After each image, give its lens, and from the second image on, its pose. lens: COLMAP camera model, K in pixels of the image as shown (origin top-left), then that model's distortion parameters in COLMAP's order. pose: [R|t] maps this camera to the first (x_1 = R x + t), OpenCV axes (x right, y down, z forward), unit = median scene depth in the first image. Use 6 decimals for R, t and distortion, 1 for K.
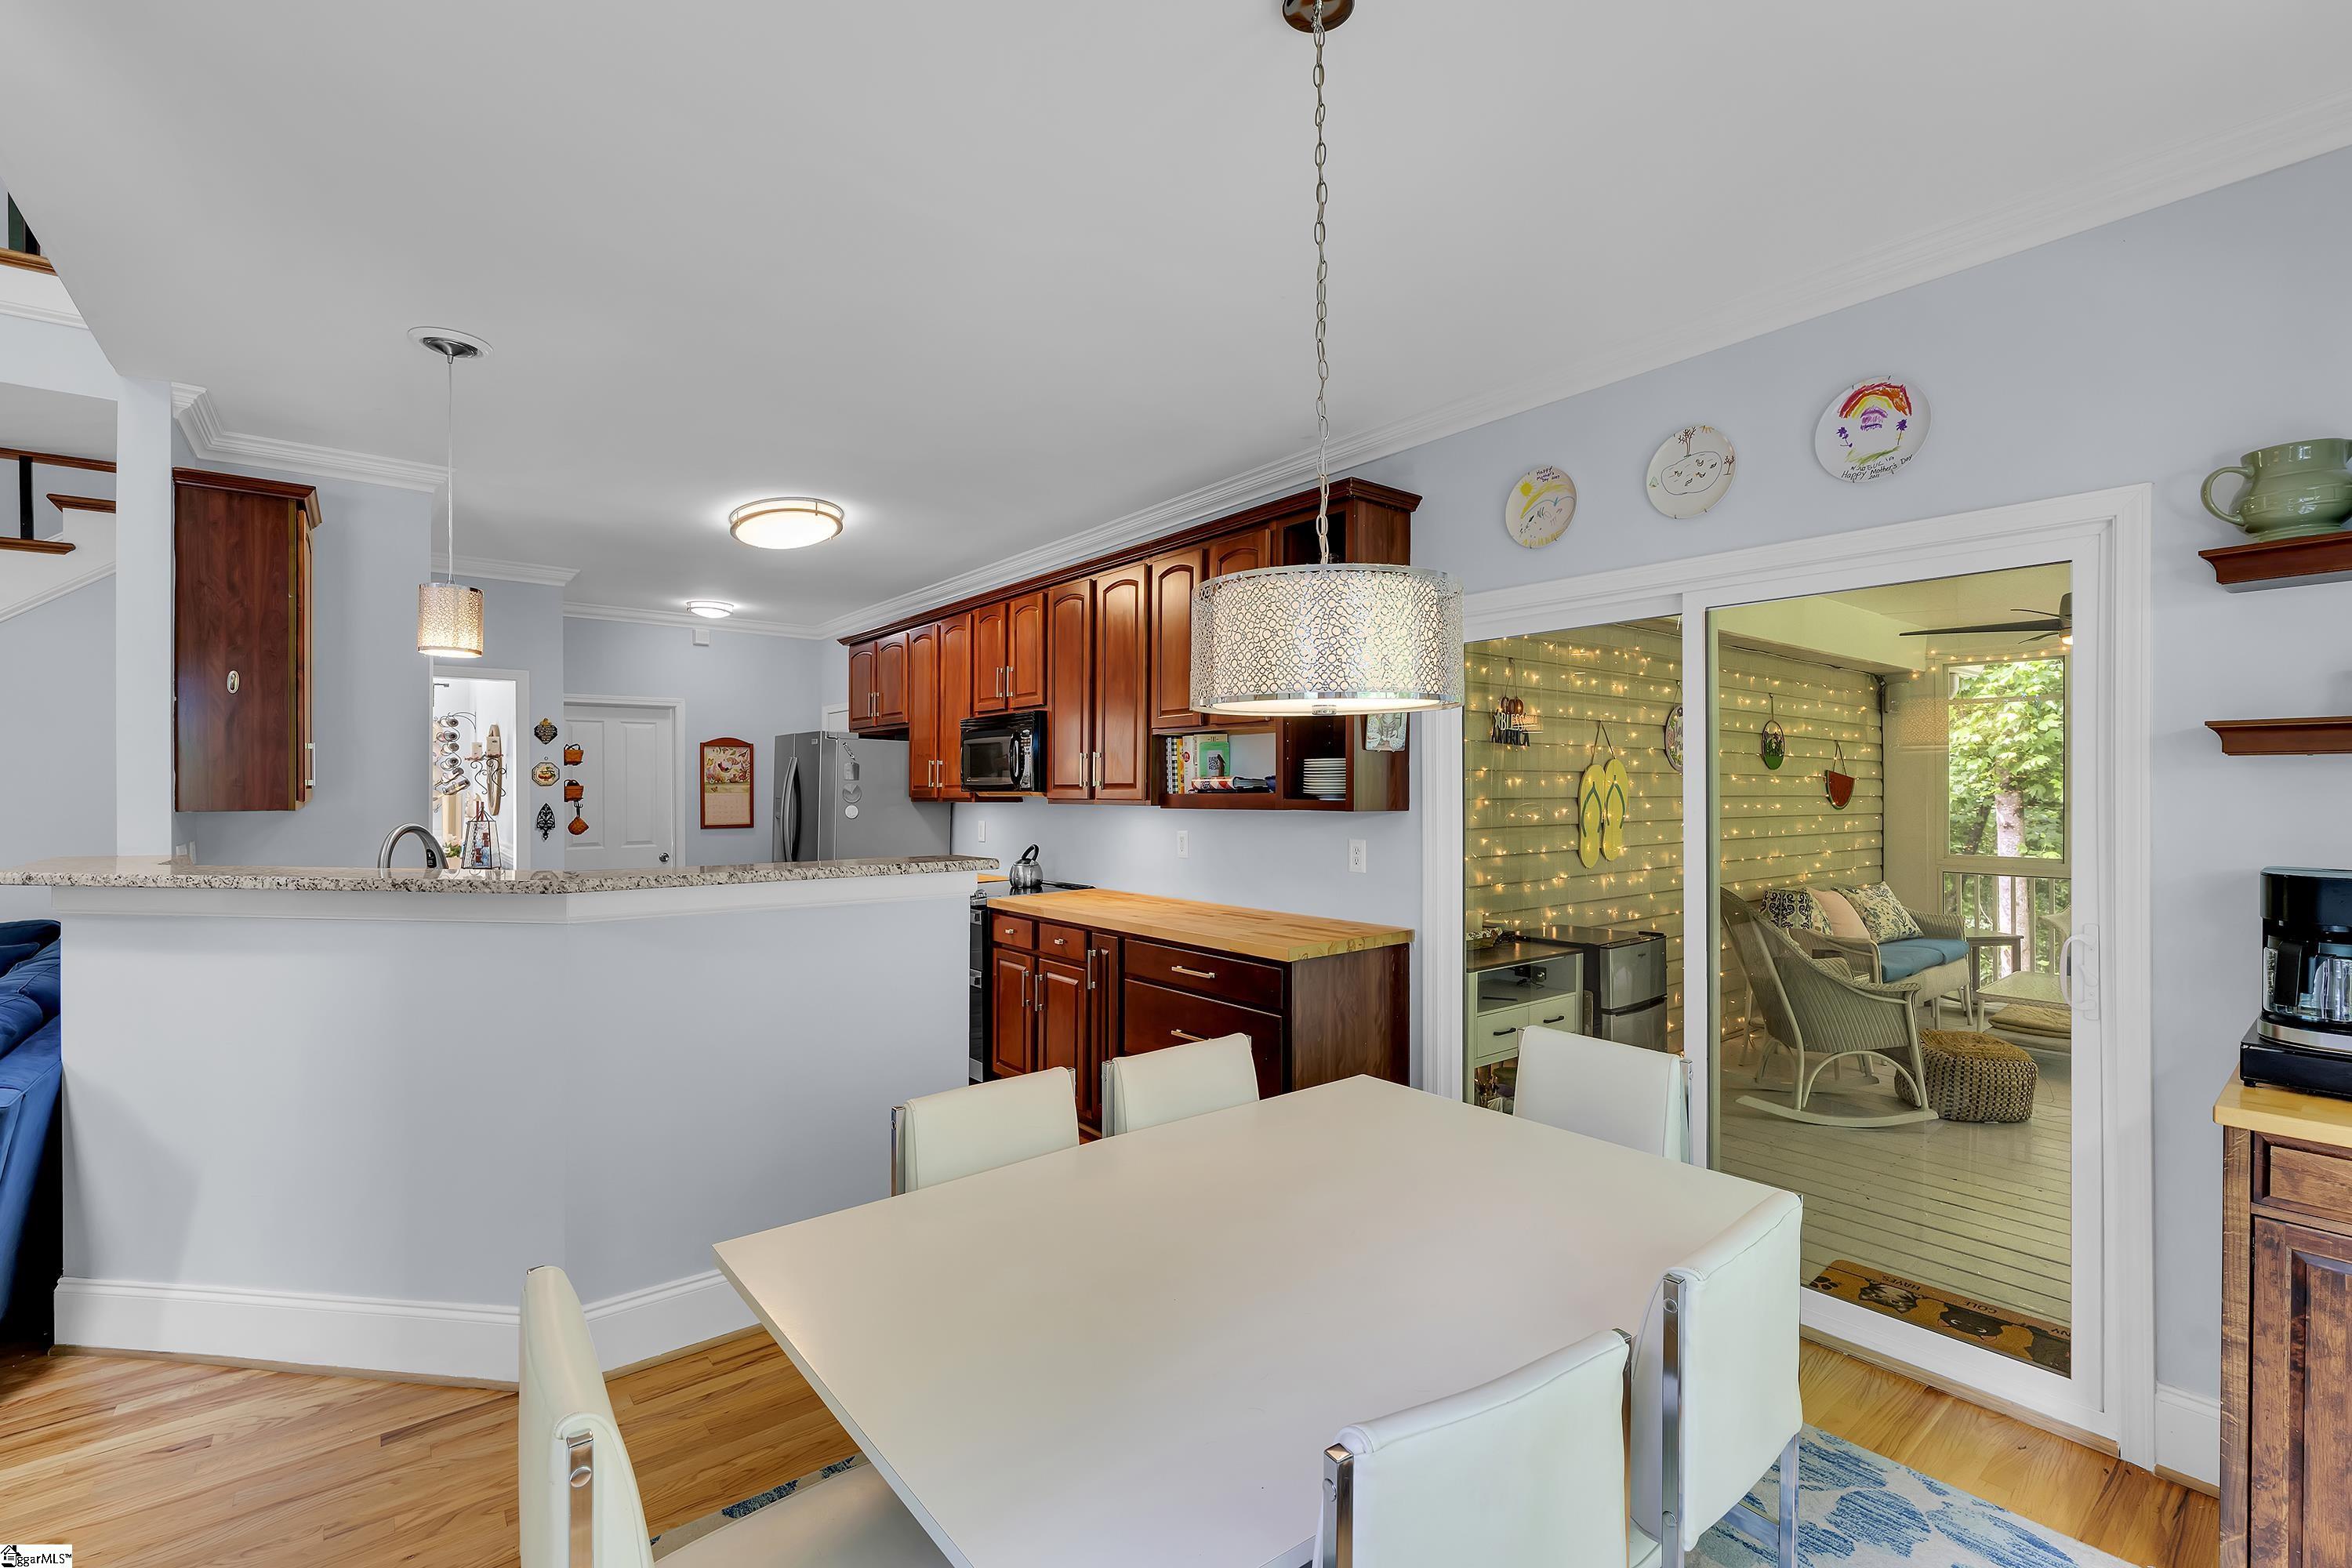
lens RADIAL K [[1022.5, 0, 1177.5], [0, 1022.5, 789.3], [0, 0, 1]] dist [-0.002130, -0.000146]
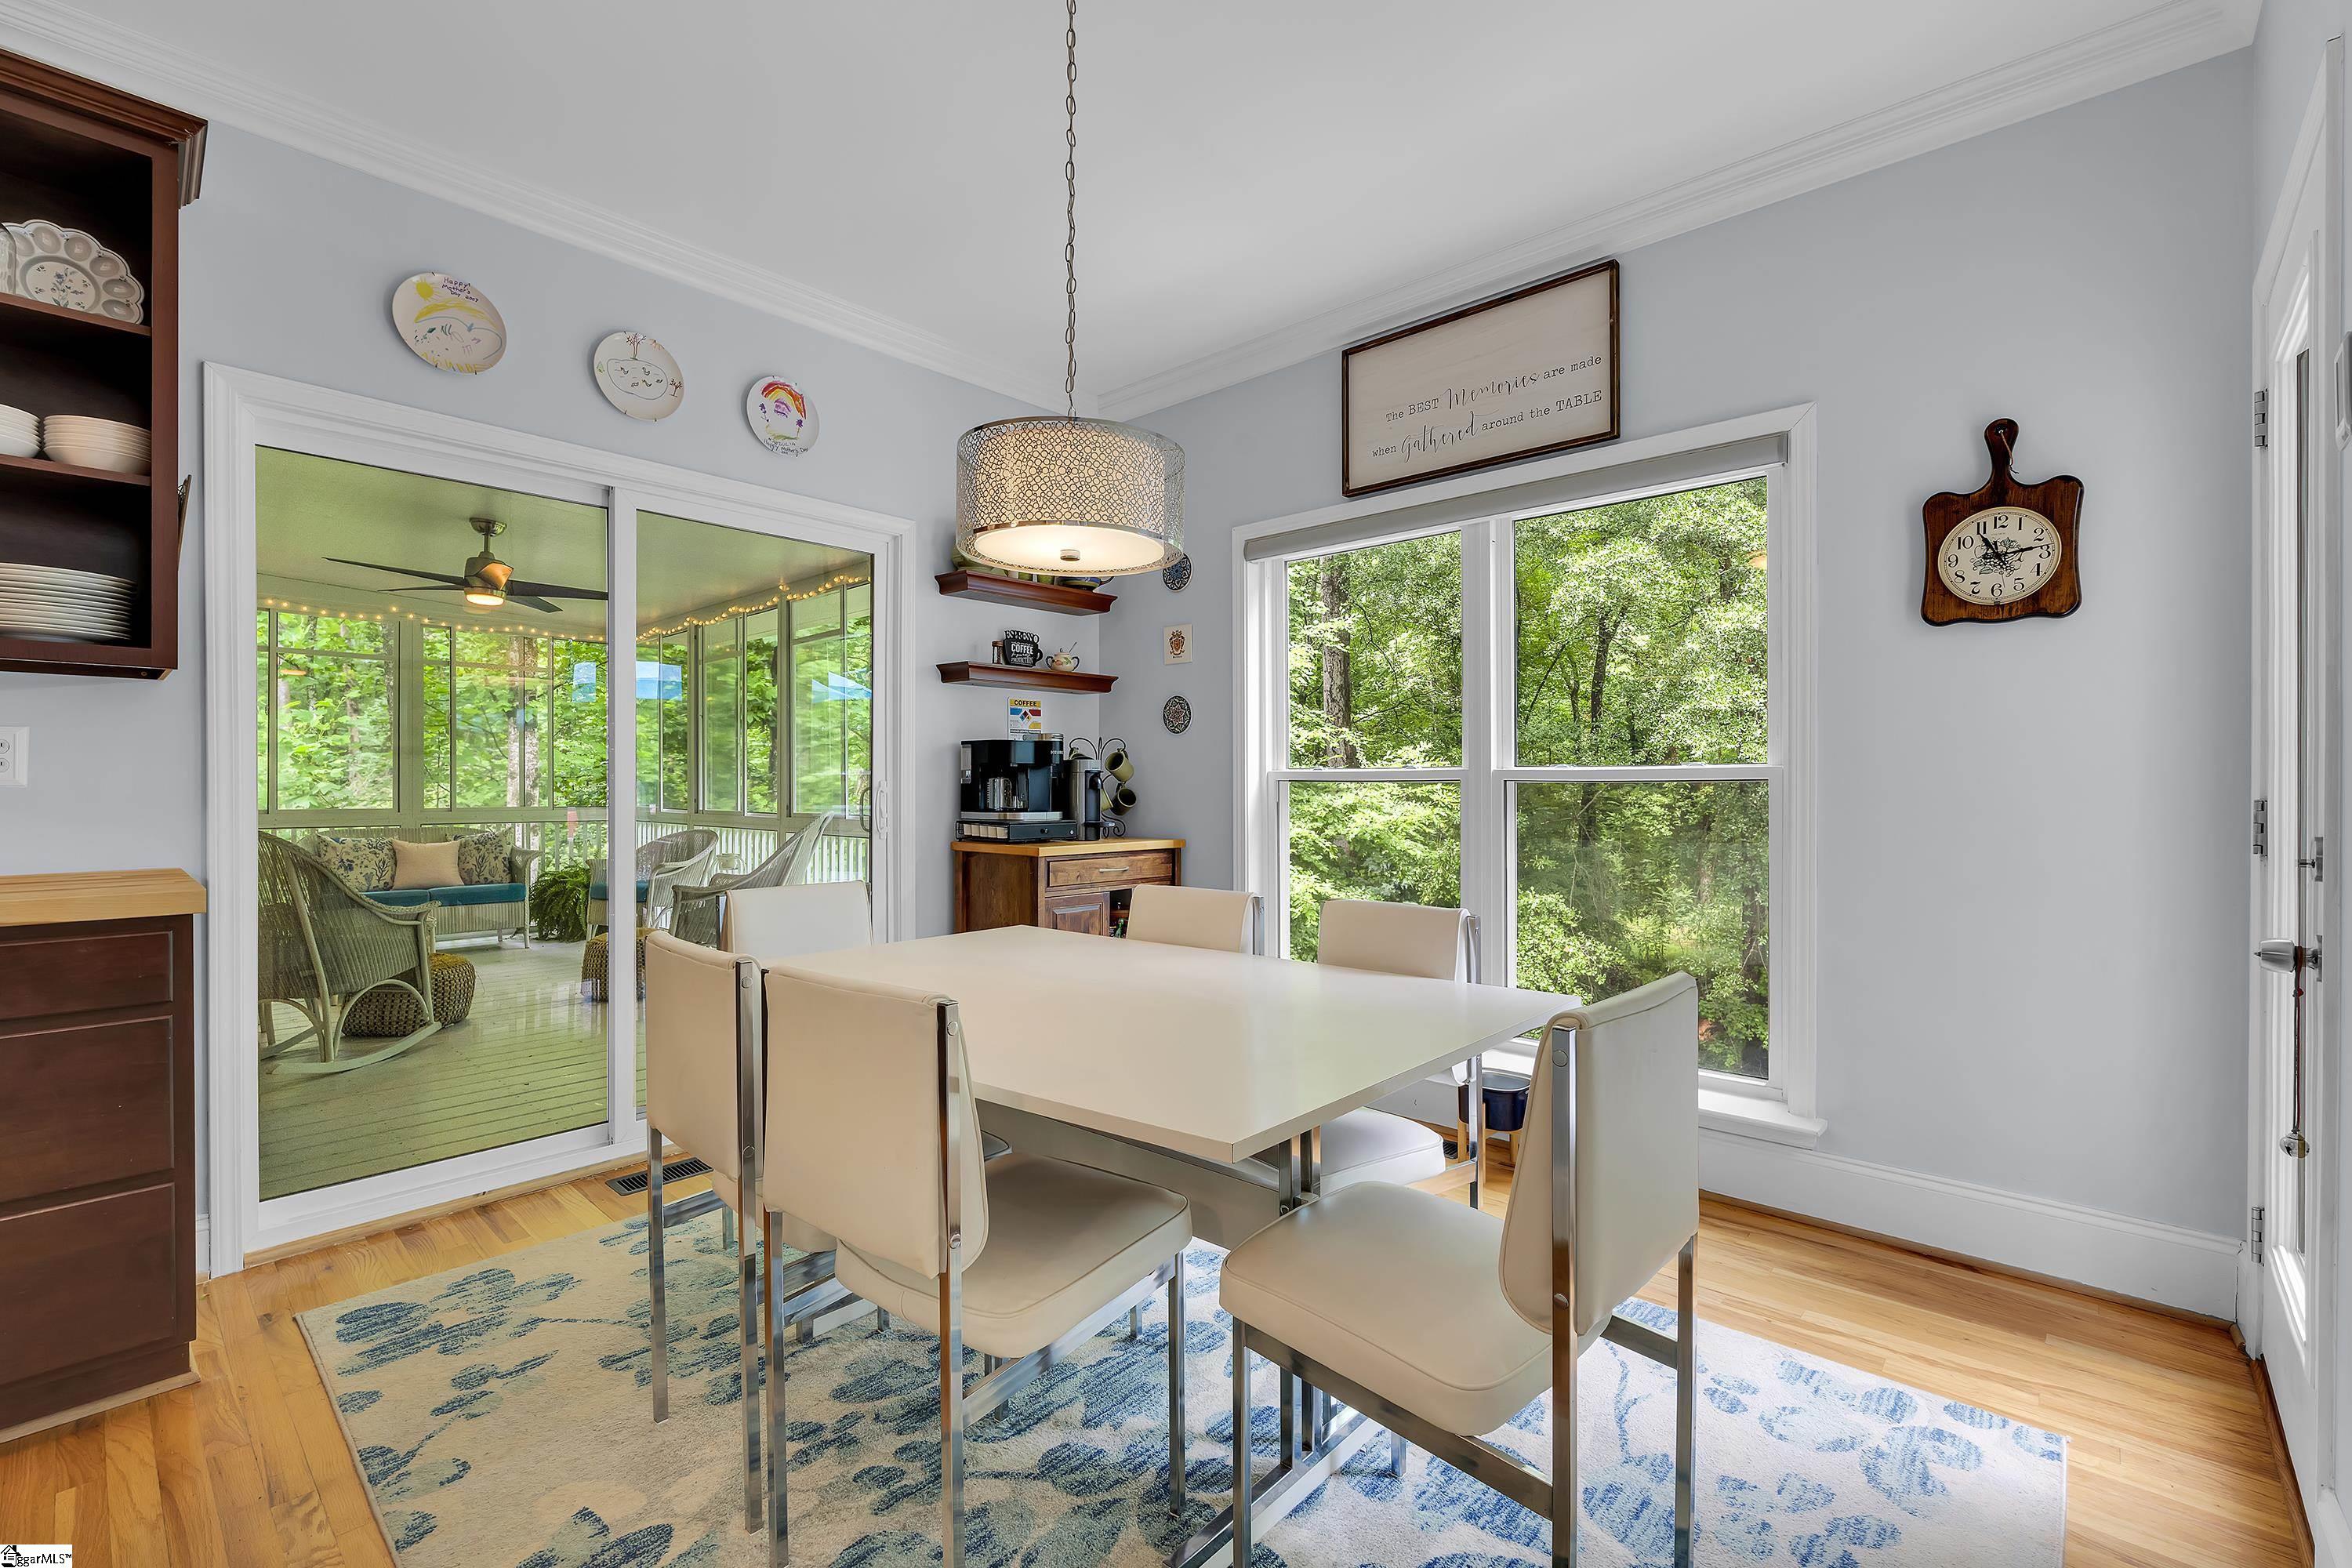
lens RADIAL K [[1022.5, 0, 1178.3], [0, 1022.5, 788.1], [0, 0, 1]] dist [-0.002130, -0.000146]
pose [[-0.143734, -0.000901, 0.989616, -0.698319], [-0.000144, 1.000000, 0.000890, 0.126307], [-0.989616, -0.000014, -0.143734, 0.682498]]
